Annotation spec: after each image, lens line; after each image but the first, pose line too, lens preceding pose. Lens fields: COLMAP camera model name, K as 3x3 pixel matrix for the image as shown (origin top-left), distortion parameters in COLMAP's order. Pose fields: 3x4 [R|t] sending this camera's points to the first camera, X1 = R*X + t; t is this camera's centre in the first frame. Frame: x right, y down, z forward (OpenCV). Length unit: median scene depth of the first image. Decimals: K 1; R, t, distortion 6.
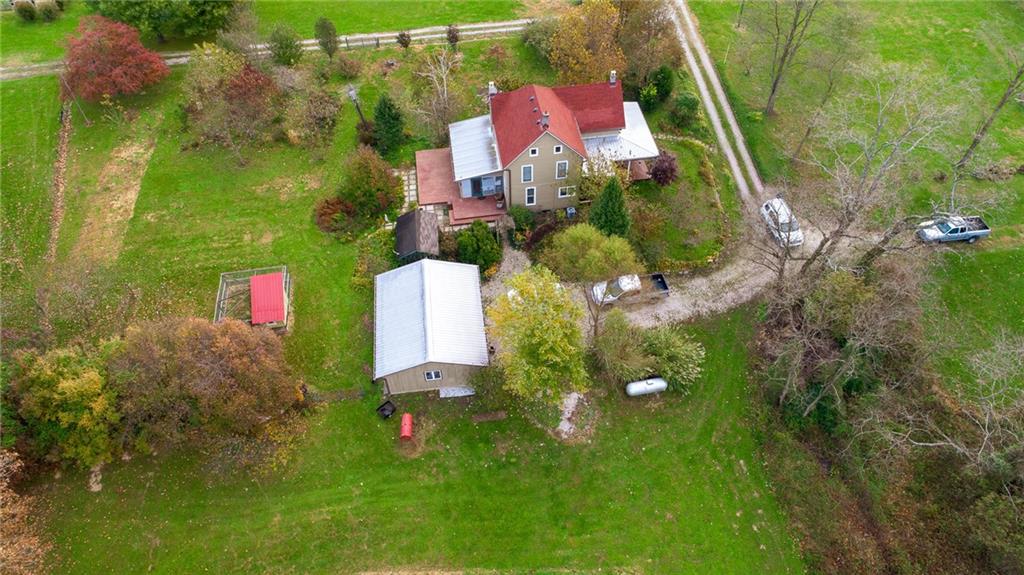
lens RADIAL K [[683.9, 0, 512.0], [0, 683.9, 287.5], [0, 0, 1]] dist [-0.006076, -0.001846]
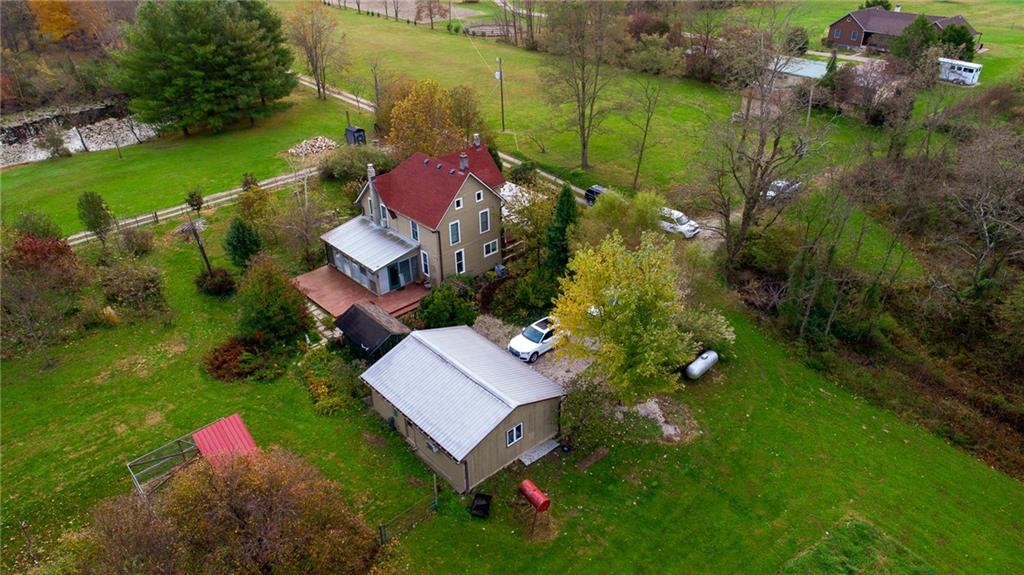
lens RADIAL K [[683.9, 0, 512.0], [0, 683.9, 287.5], [0, 0, 1]] dist [-0.006076, -0.001846]
pose [[0.822590, -0.284098, 0.492579, -0.387482], [0.439469, 0.867336, -0.233656, 0.141676], [-0.360850, 0.408677, 0.838314, 0.256701]]
